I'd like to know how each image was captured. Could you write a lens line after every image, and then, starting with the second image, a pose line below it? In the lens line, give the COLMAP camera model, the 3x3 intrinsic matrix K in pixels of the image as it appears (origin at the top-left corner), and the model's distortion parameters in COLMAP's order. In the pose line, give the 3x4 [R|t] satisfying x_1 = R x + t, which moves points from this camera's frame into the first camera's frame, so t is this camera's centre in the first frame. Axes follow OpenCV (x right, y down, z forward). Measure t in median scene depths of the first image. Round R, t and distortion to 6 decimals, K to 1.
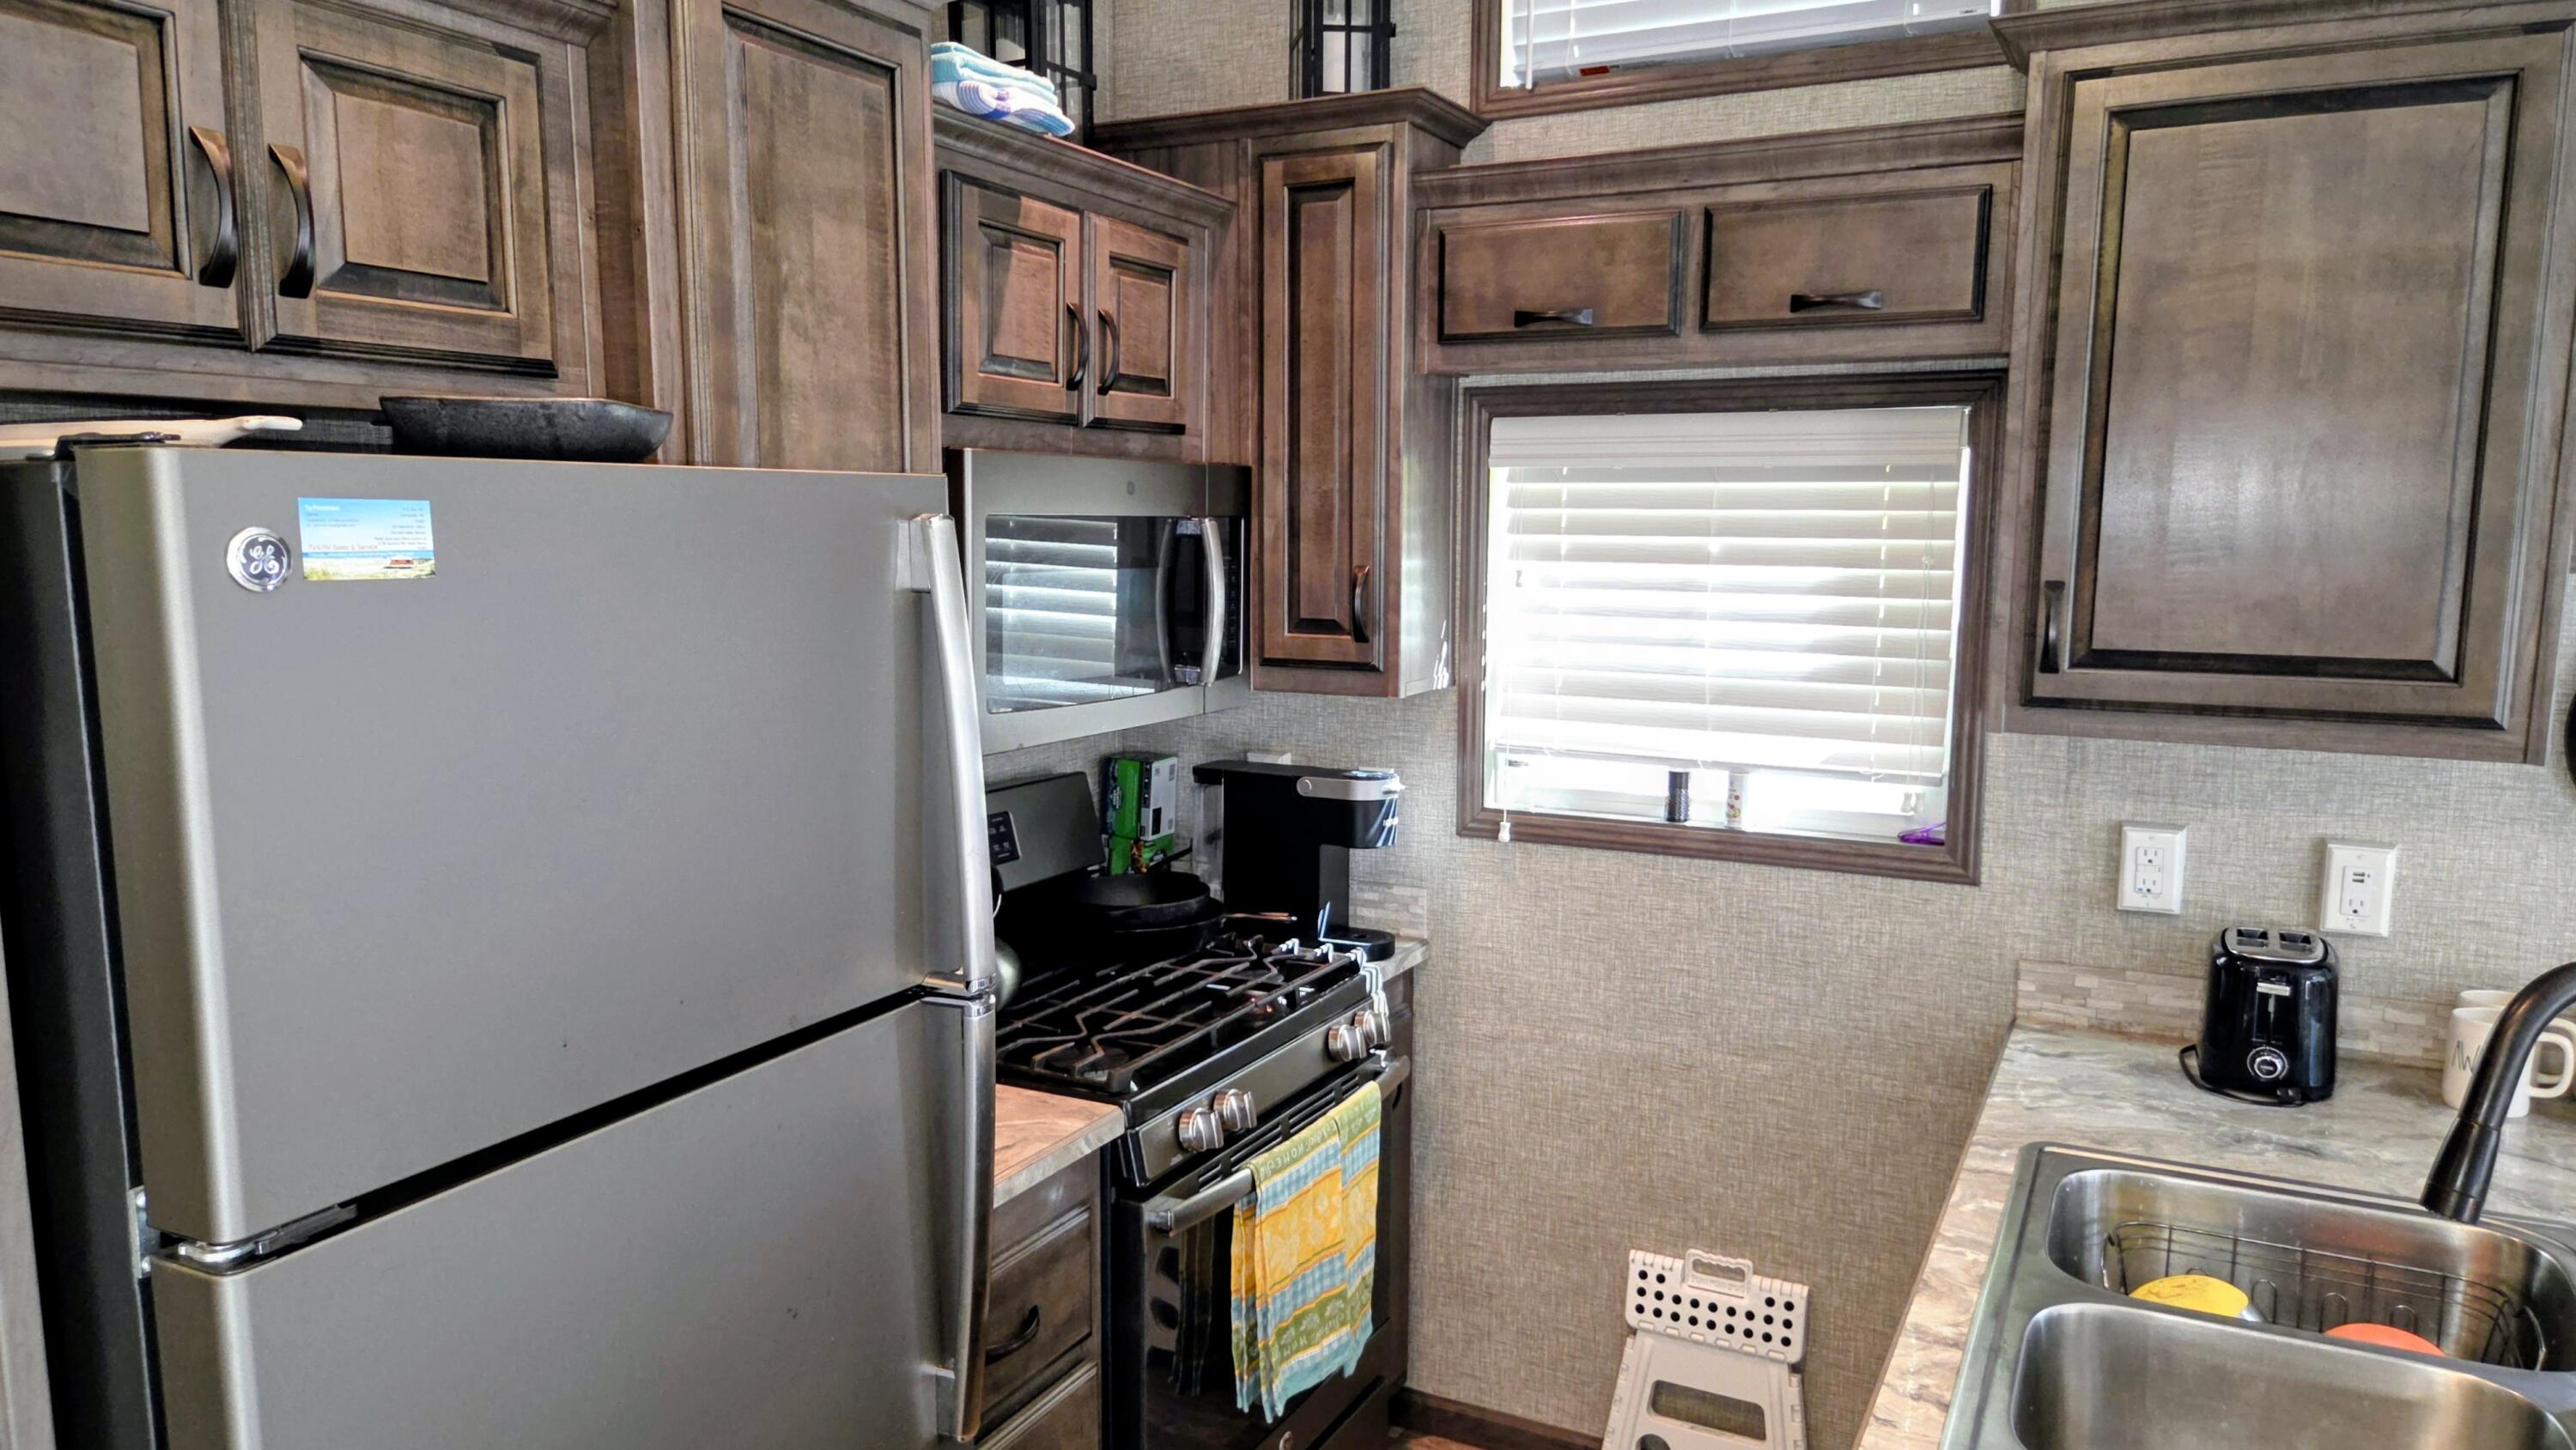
lens RADIAL K [[1709.1, 0, 1244.7], [0, 1709.1, 754.0], [0, 0, 1]] dist [0.048264, -0.045861]
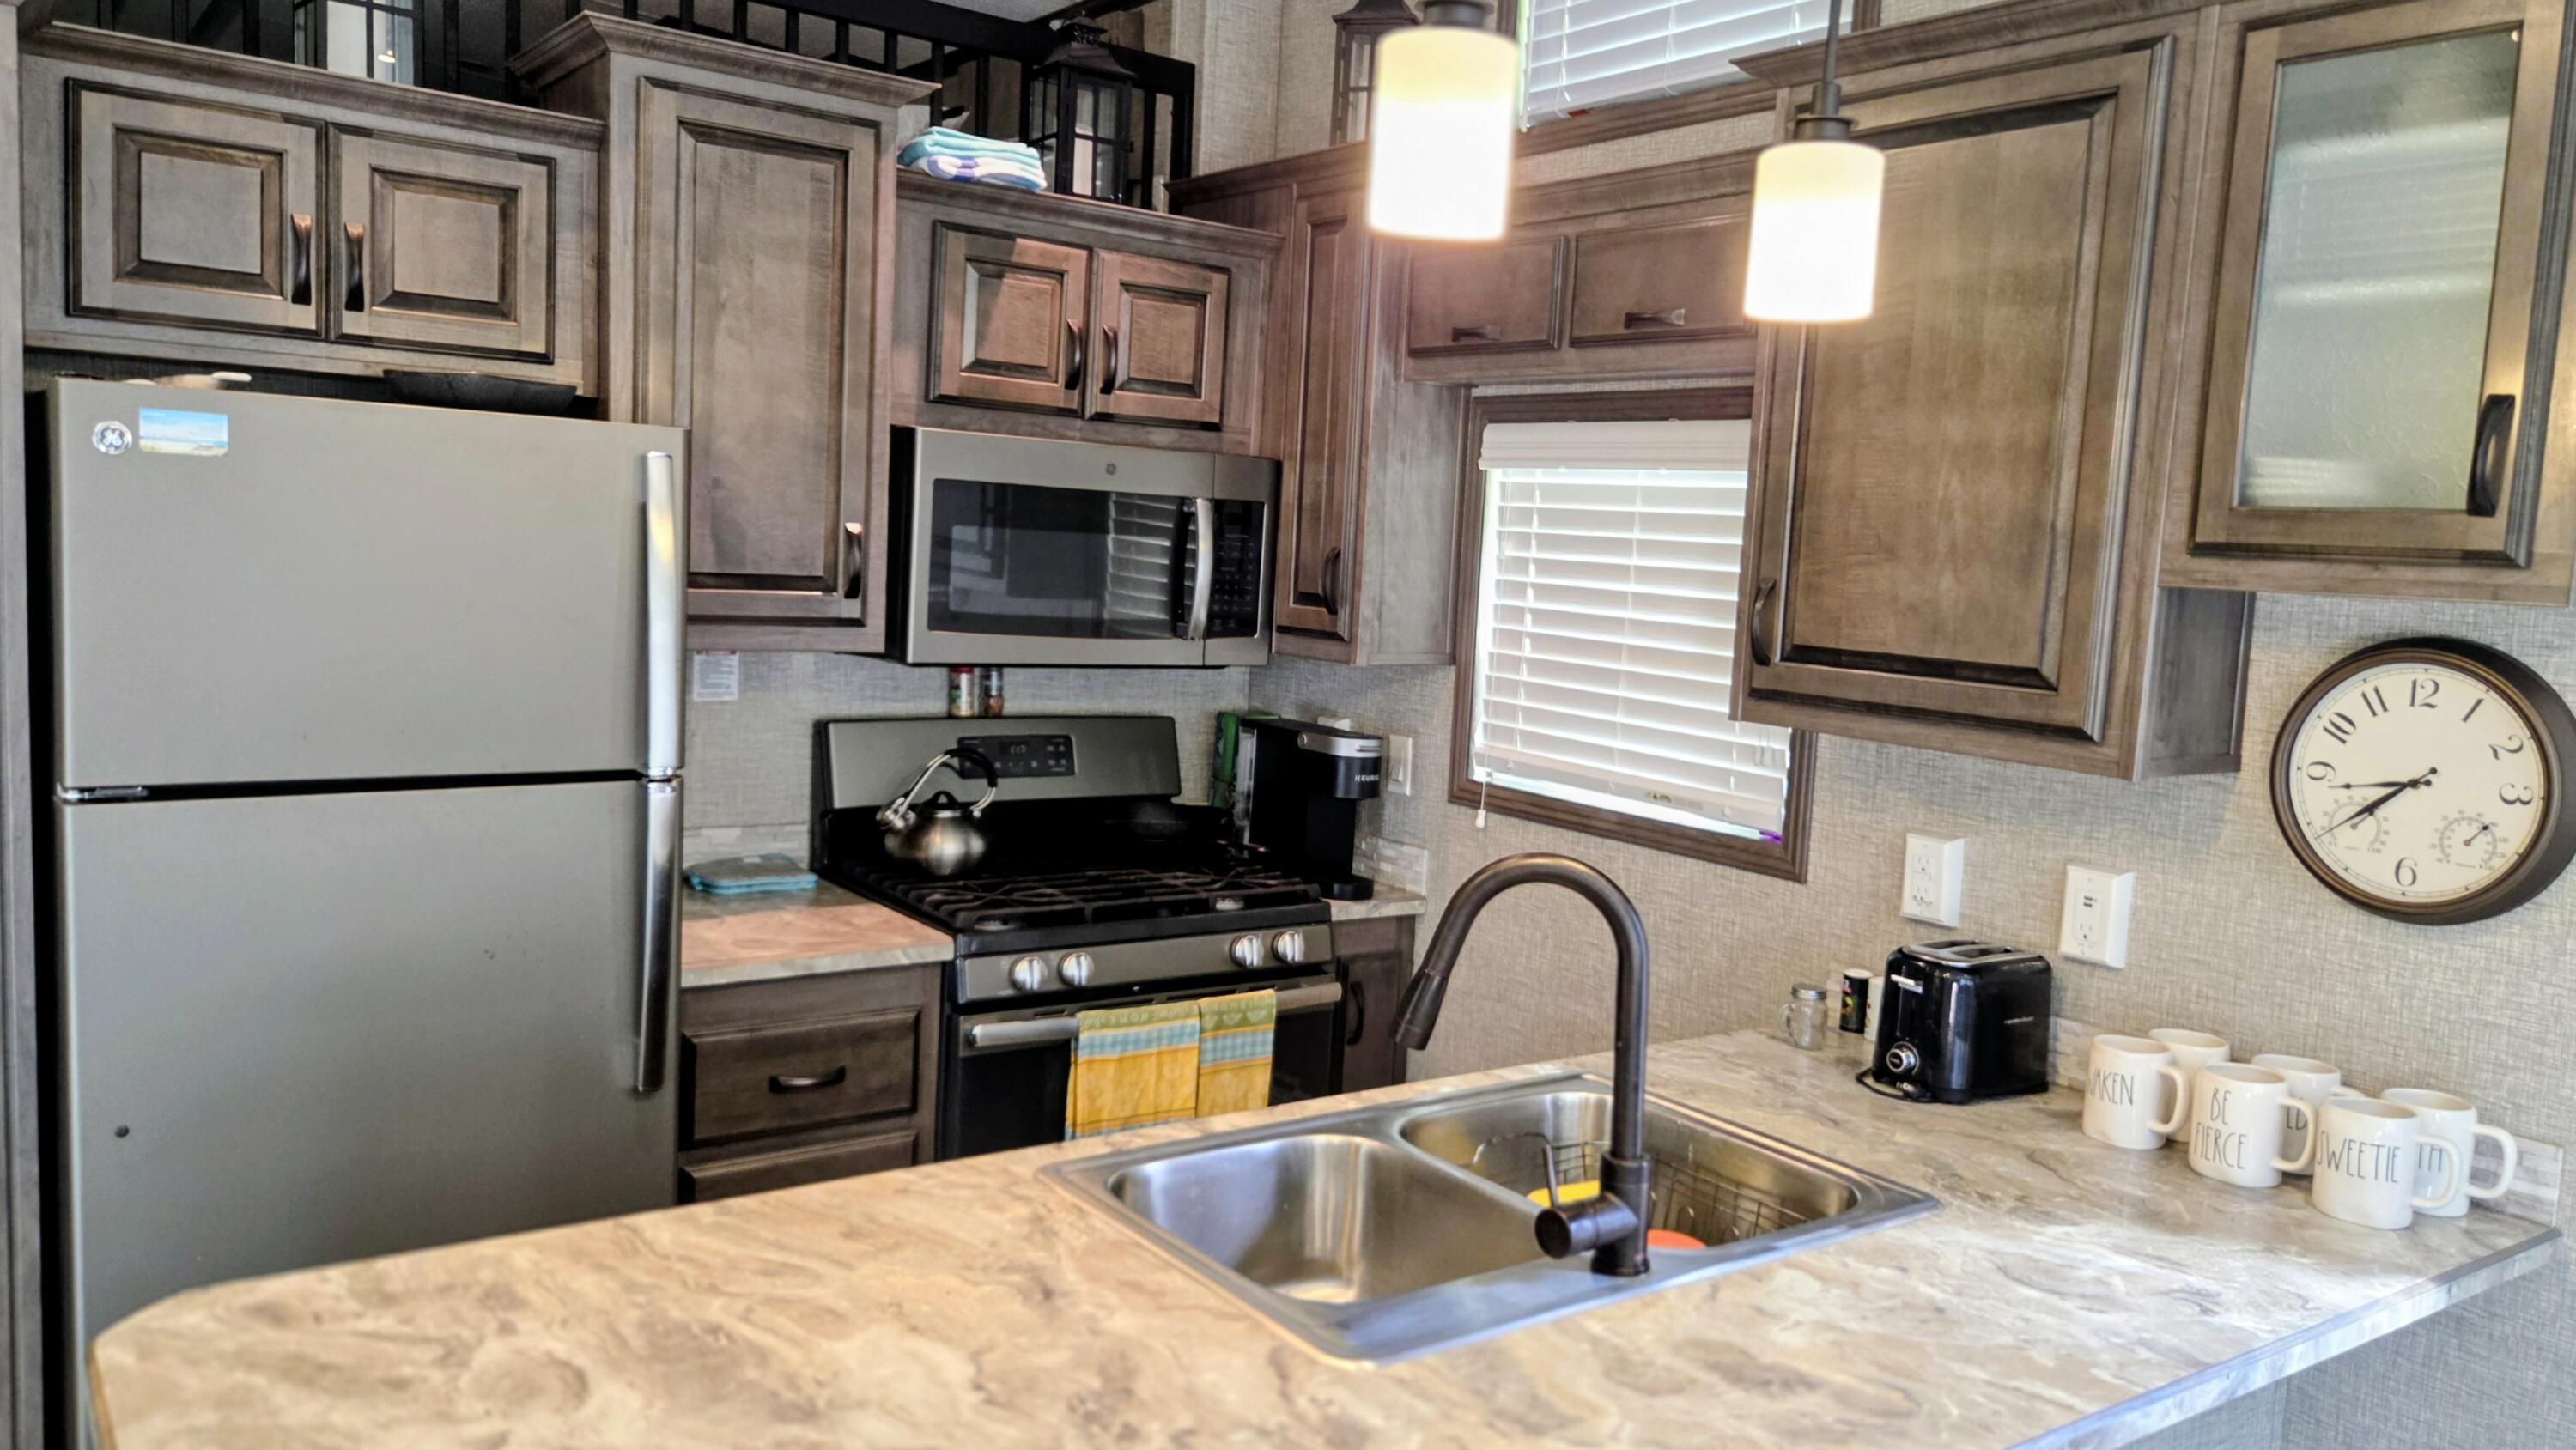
lens RADIAL K [[1838.5, 0, 1288.0], [0, 1838.5, 725.0], [0, 0, 1]] dist [0.051219, -0.042509]
pose [[0.899848, 0.092016, -0.426387, 0.693893], [-0.112684, 0.993354, -0.023439, 0.049181], [0.421397, 0.069138, 0.904237, -0.146118]]
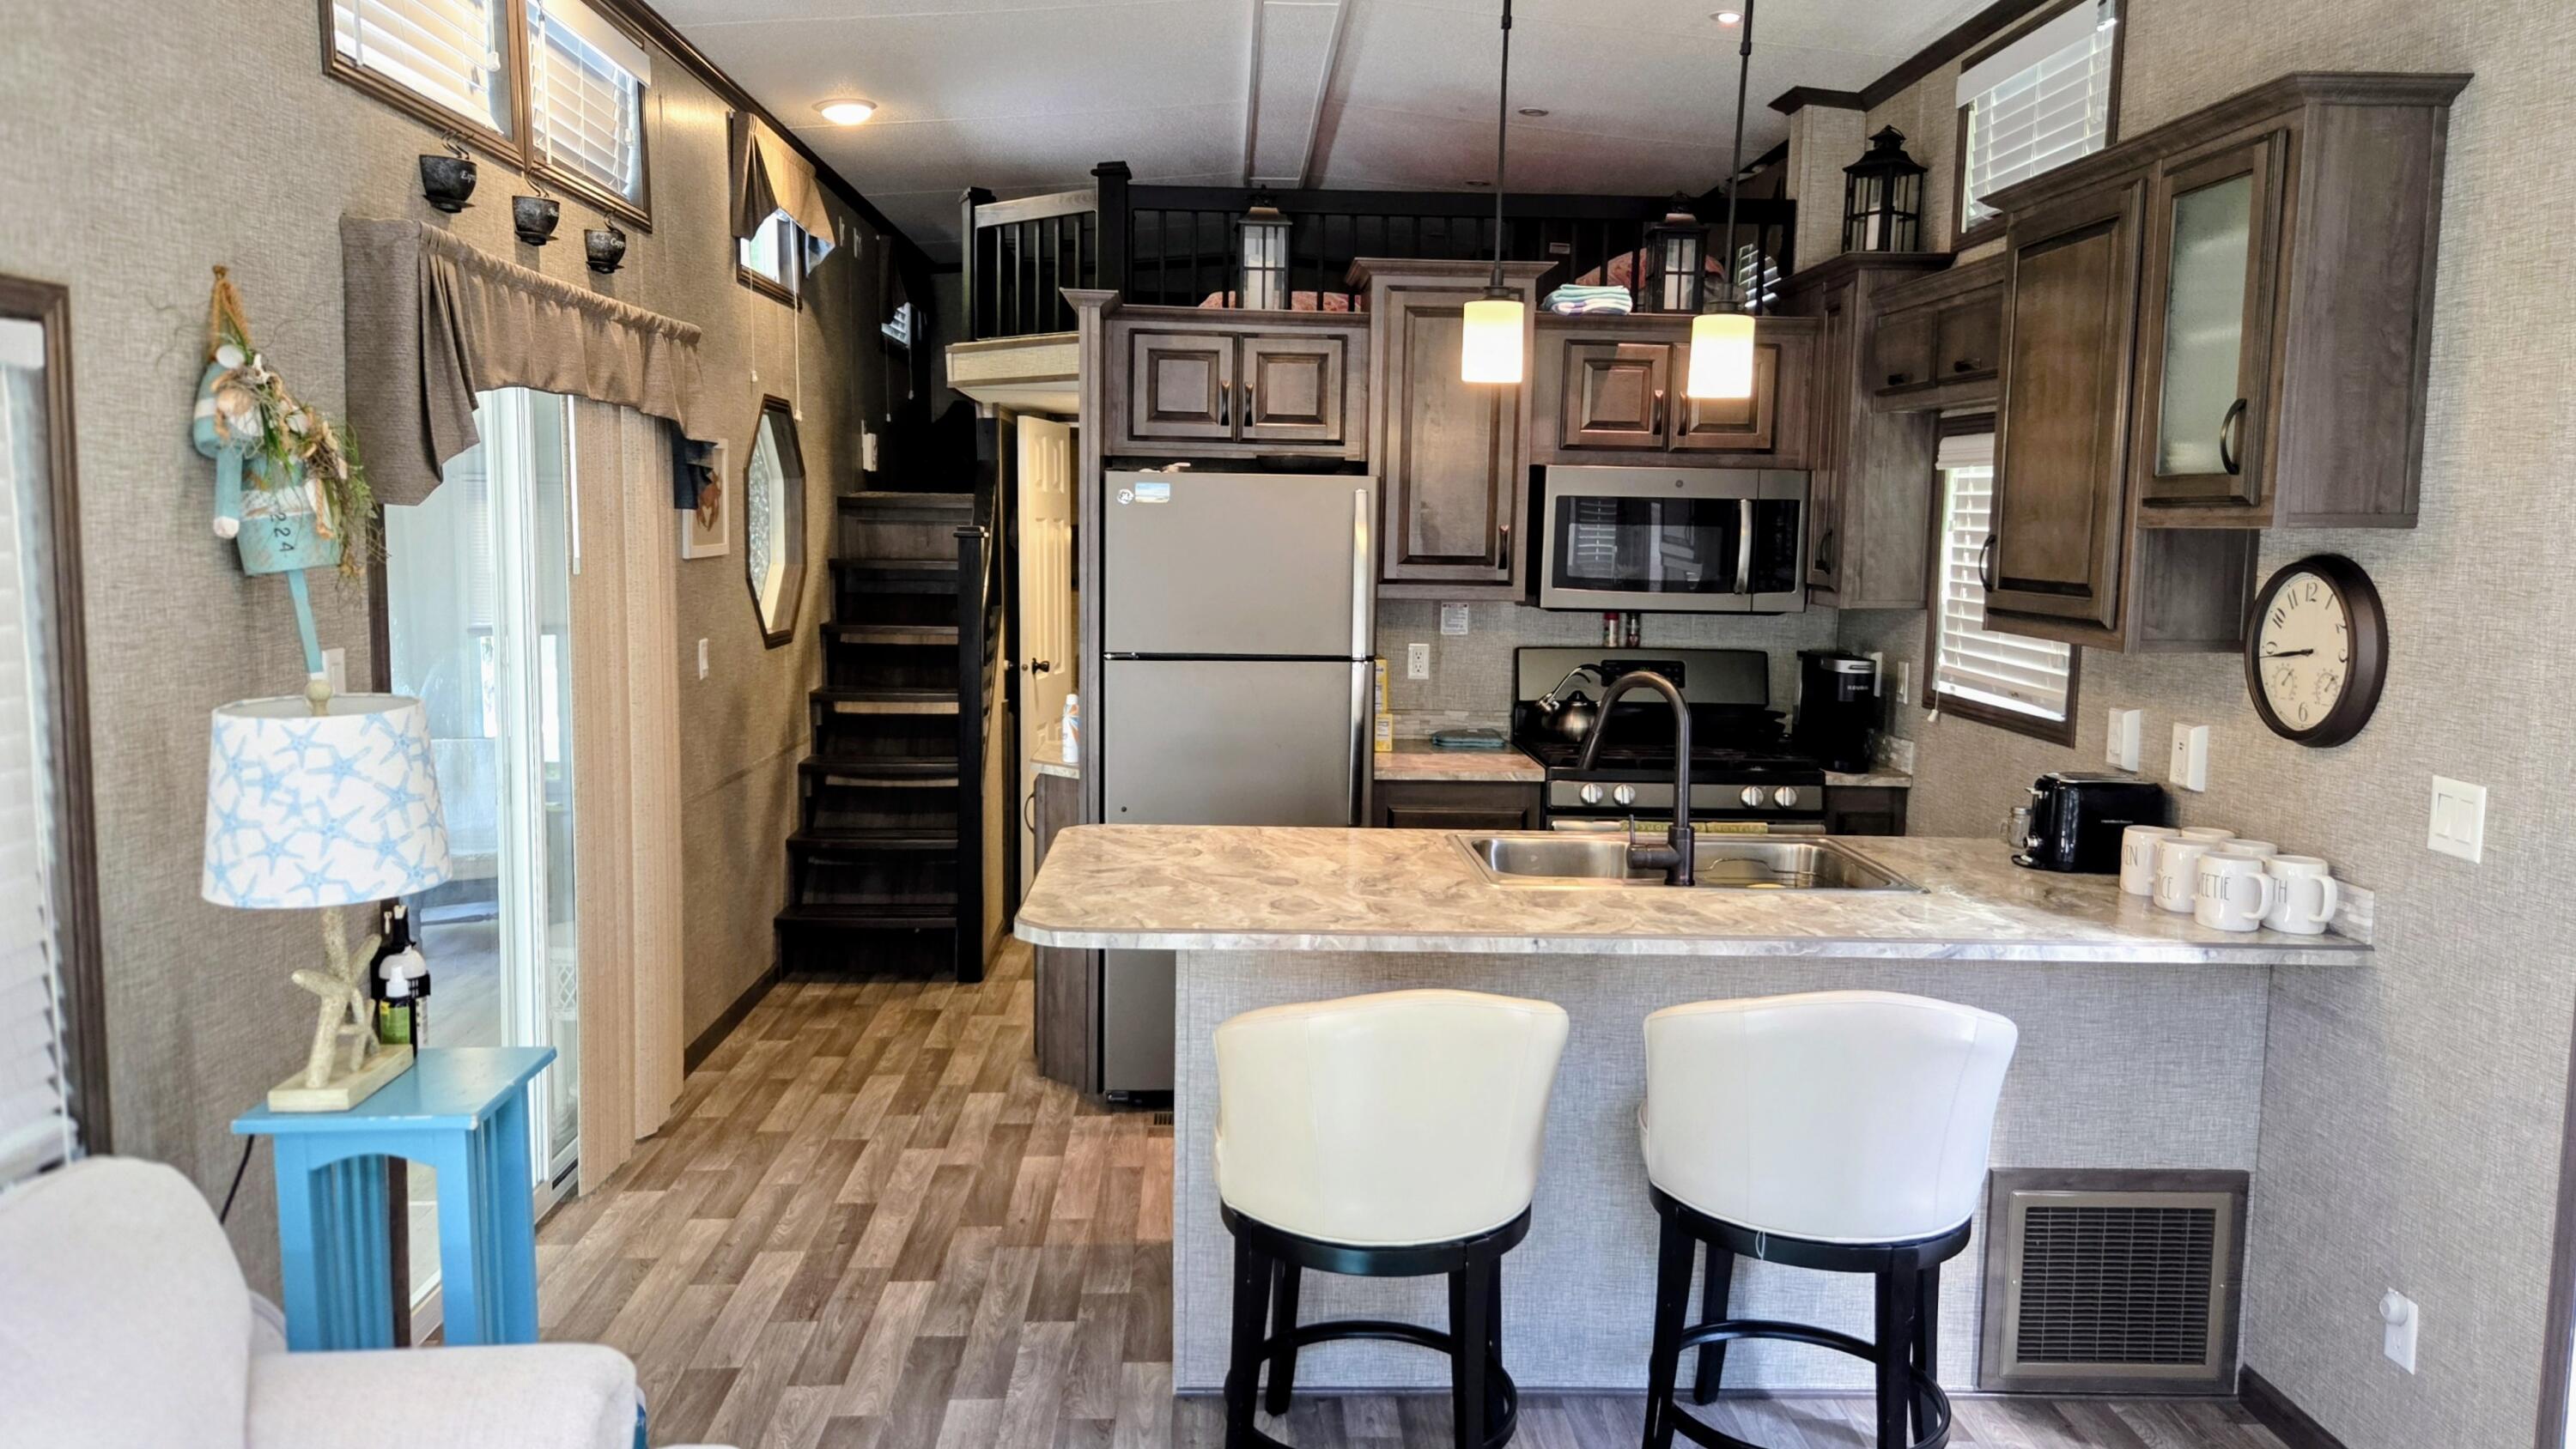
lens RADIAL K [[1838.4, 0, 1288.0], [0, 1838.4, 724.5], [0, 0, 1]] dist [0.051219, -0.042509]
pose [[0.497777, 0.104412, -0.860997, 1.675678], [-0.136522, 0.989784, 0.041102, 0.095588], [0.856493, 0.097085, 0.506946, -0.436613]]
